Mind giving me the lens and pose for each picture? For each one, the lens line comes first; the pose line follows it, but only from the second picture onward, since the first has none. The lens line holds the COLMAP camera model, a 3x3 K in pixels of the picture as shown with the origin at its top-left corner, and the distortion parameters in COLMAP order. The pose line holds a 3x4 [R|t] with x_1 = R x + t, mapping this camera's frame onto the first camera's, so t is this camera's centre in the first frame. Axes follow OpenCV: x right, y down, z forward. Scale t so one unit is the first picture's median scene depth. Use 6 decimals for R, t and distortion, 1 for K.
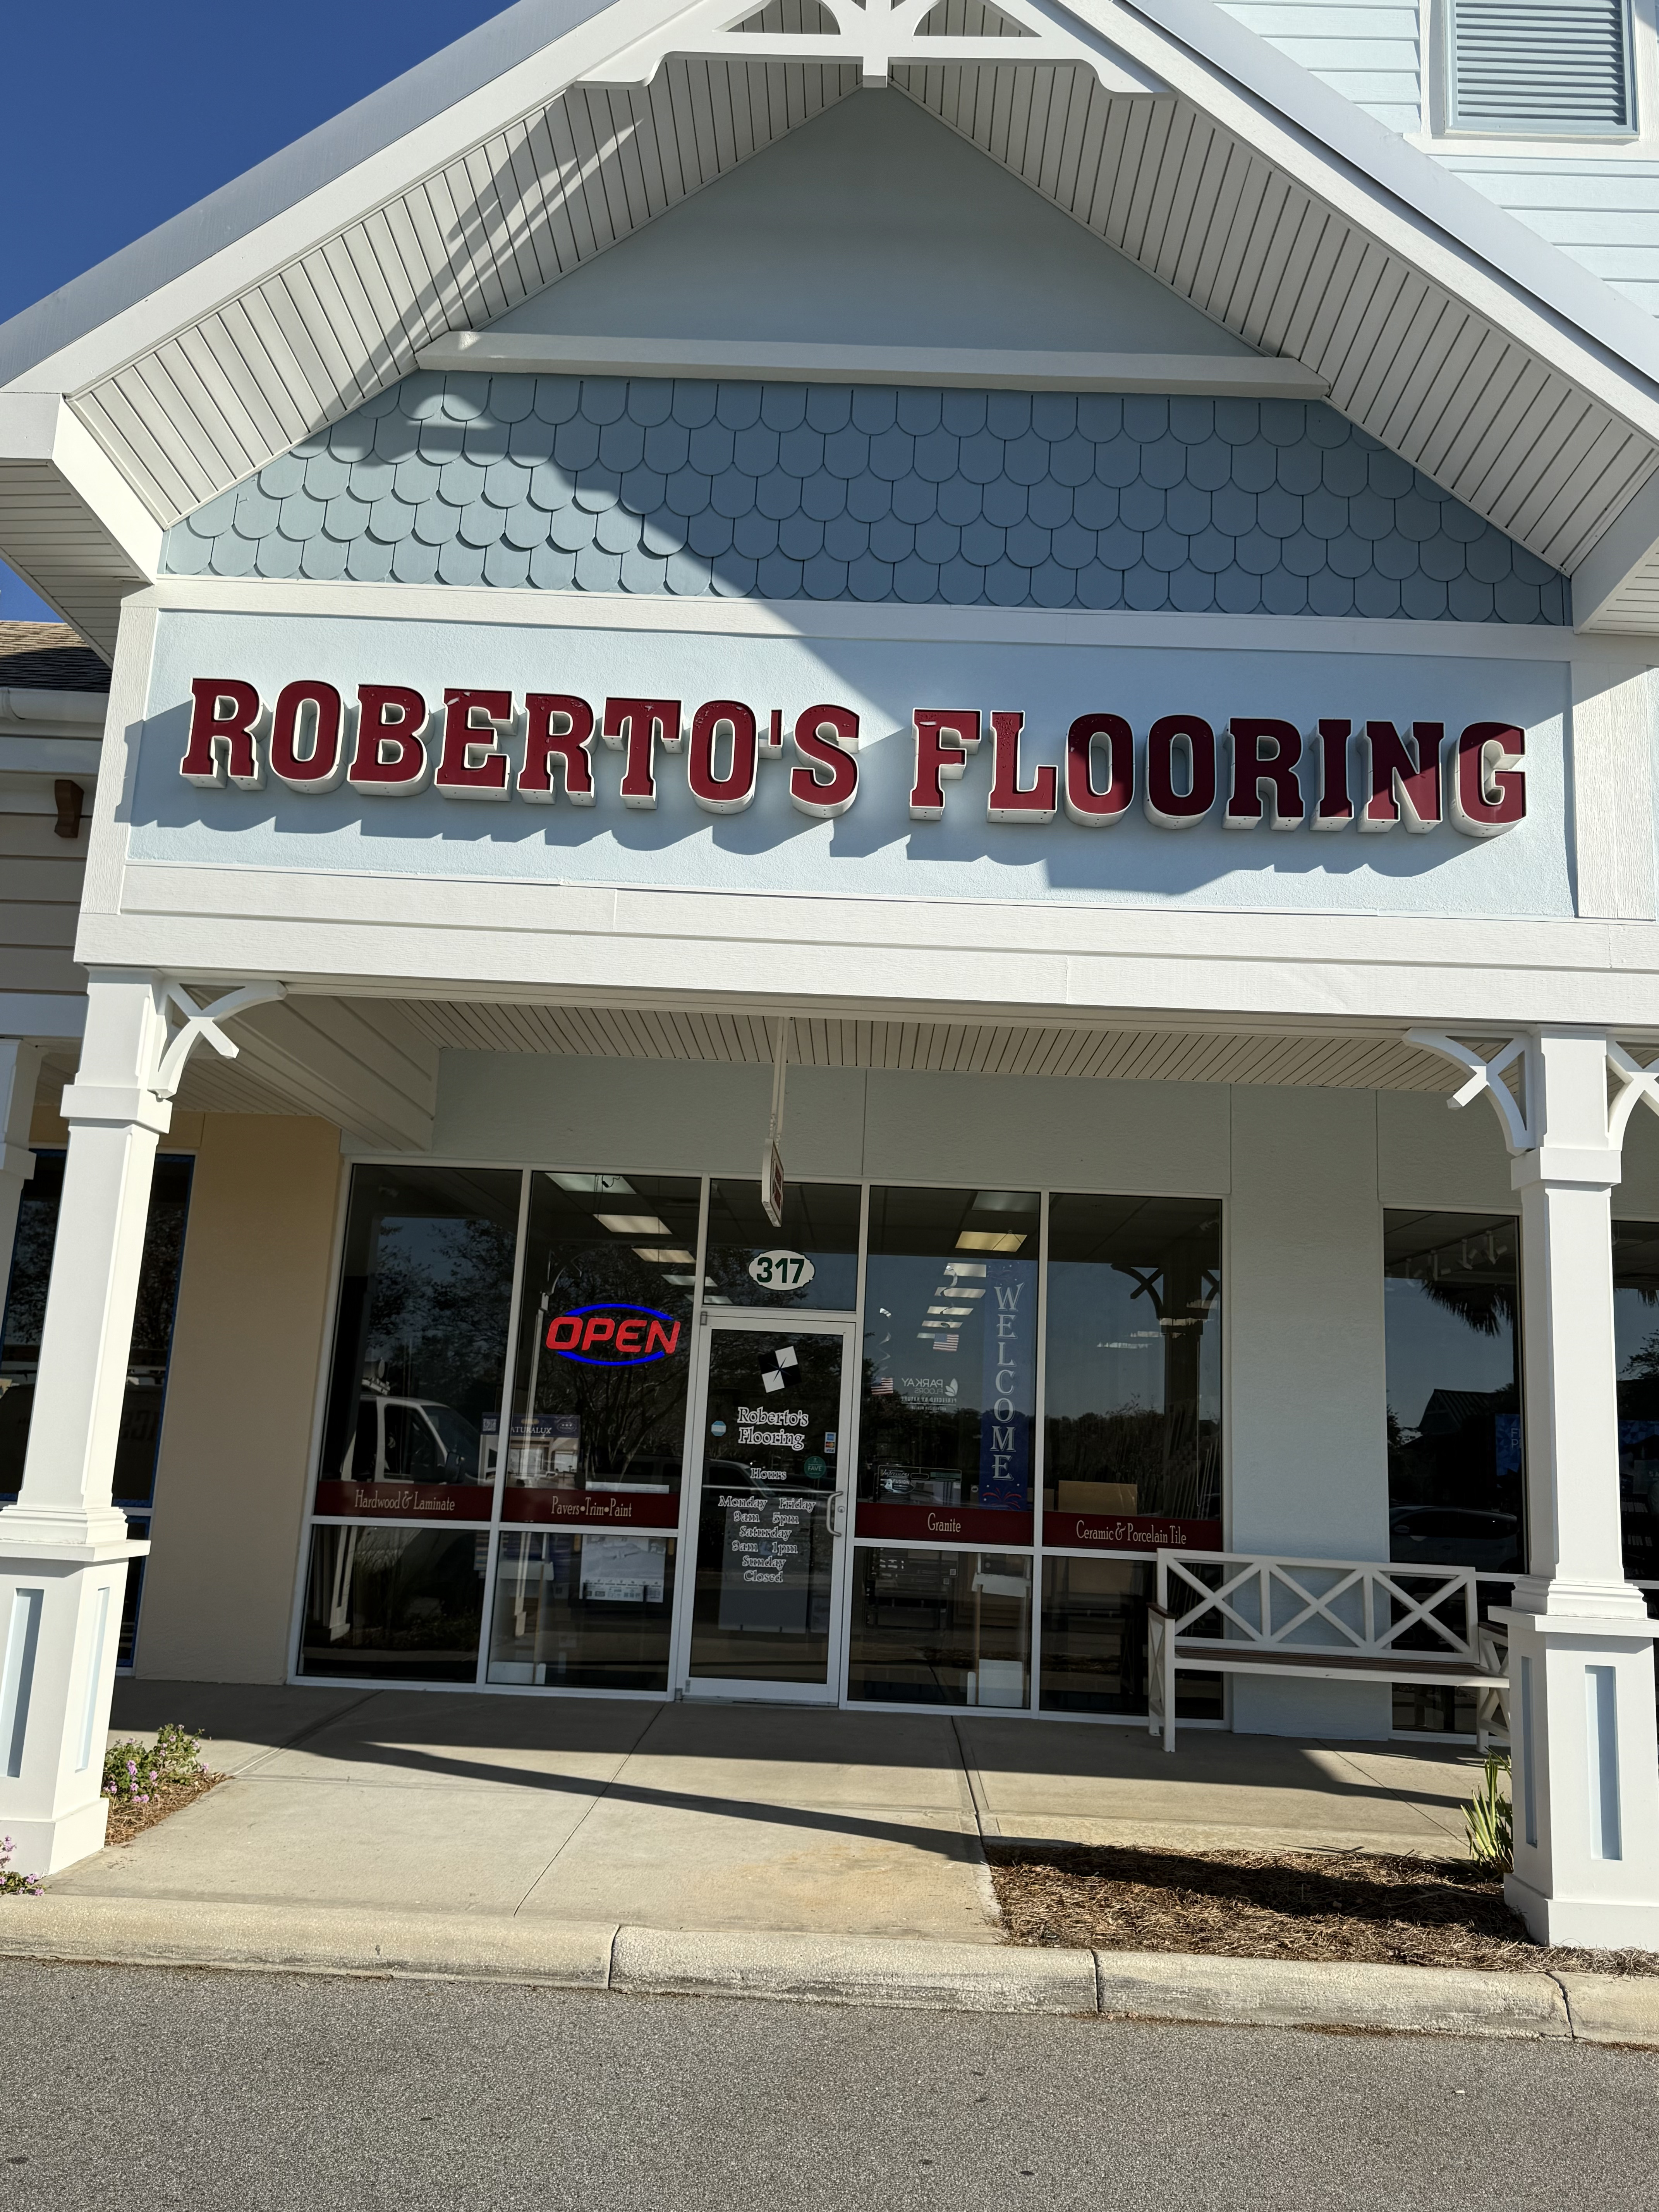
lens RADIAL K [[1764.8, 0, 829.5], [0, 1764.8, 1106.0], [0, 0, 1]] dist [0.159990, -0.000353]
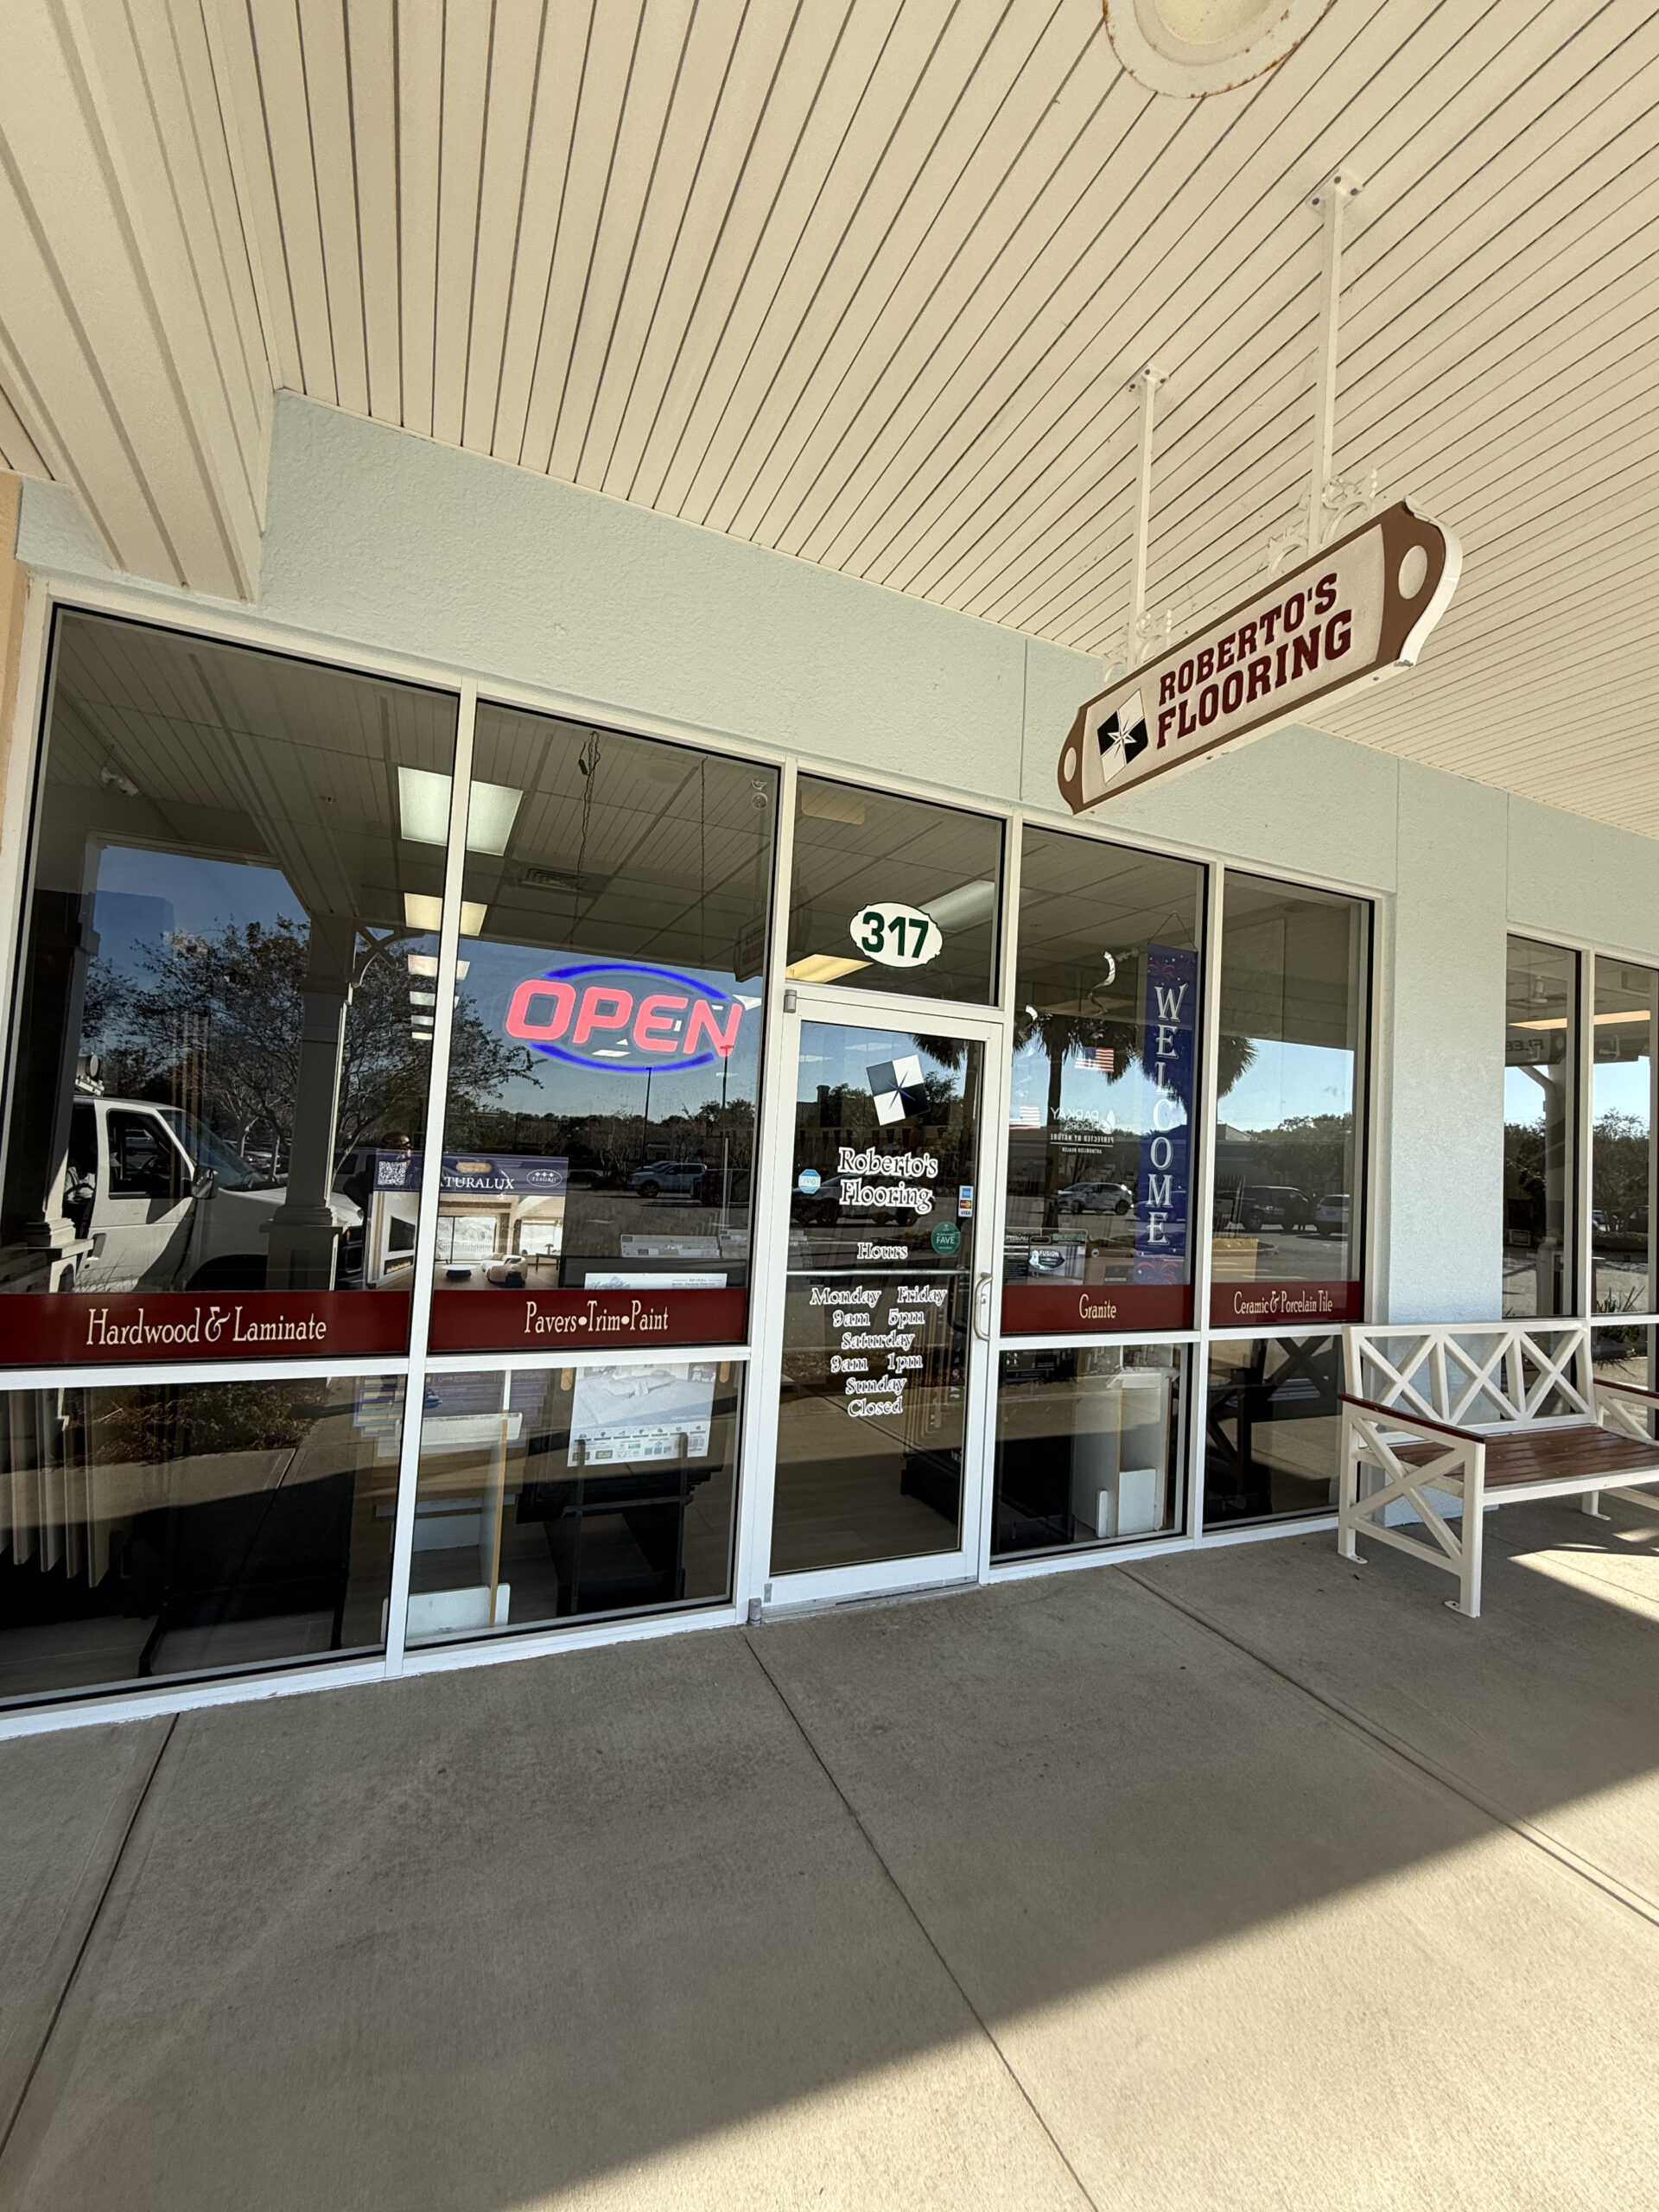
lens RADIAL K [[957.2, 0, 829.5], [0, 957.2, 1106.0], [0, 0, 1]] dist [0.001934, 0.000242]
pose [[0.909087, 0.024197, 0.415904, -0.193920], [-0.091741, 0.985433, 0.143195, 0.108510], [-0.406381, -0.168332, 0.898064, 0.707141]]
